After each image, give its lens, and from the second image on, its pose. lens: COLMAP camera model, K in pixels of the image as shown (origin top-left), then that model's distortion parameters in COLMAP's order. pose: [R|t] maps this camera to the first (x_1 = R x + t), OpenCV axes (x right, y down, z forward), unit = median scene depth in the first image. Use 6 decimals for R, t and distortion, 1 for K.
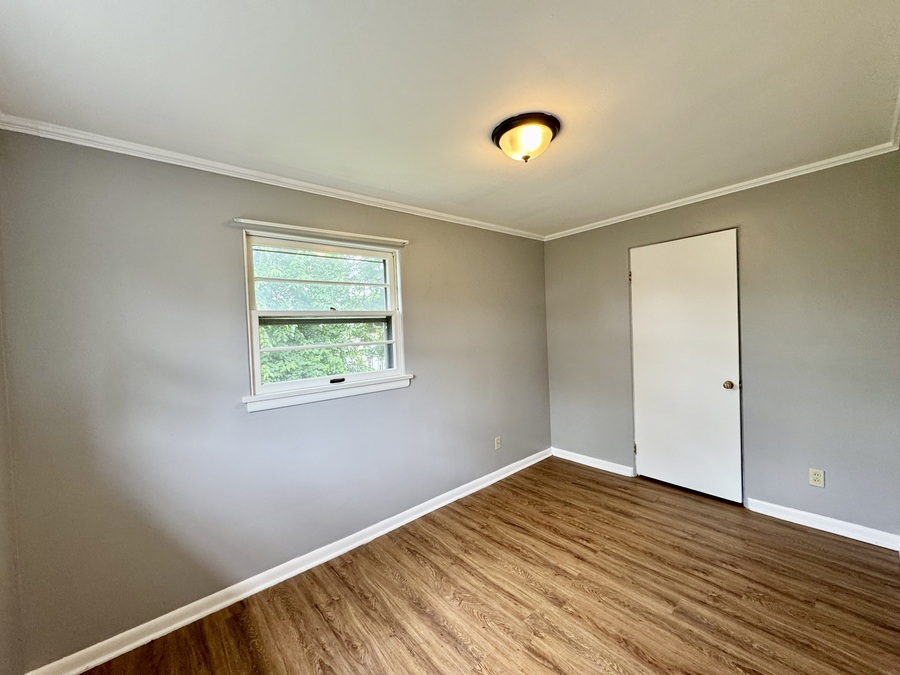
lens RADIAL K [[360.1, 0, 452.4], [0, 360.1, 338.4], [0, 0, 1]] dist [-0.000712, -0.000084]
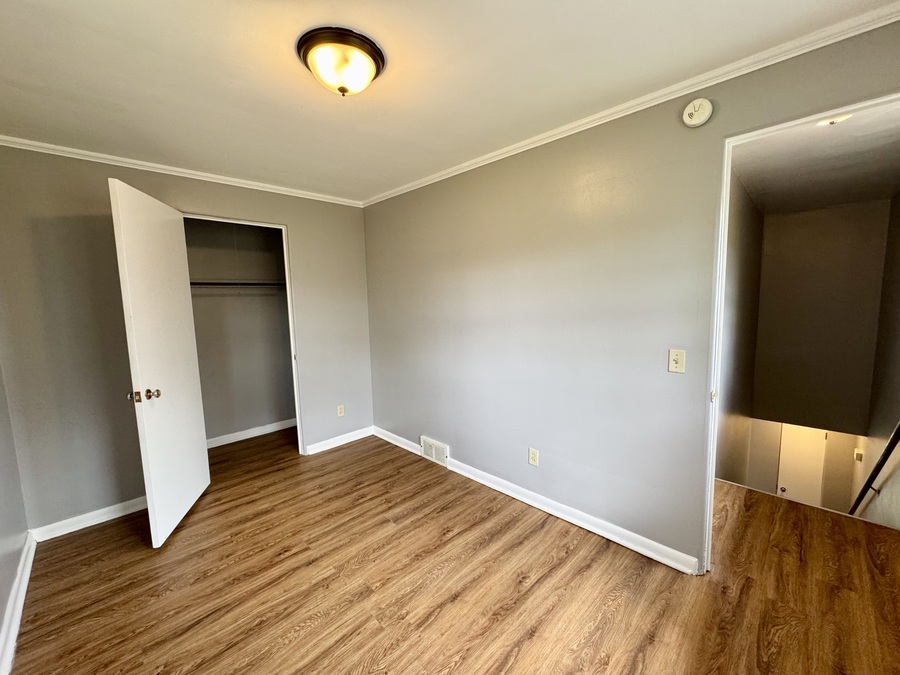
lens RADIAL K [[360.1, 0, 452.4], [0, 360.1, 338.4], [0, 0, 1]] dist [-0.000712, -0.000084]
pose [[-0.075888, -0.062980, 0.995125, -0.546393], [0.051534, 0.996422, 0.066992, 0.014477], [-0.995784, 0.056367, -0.072370, 0.708777]]
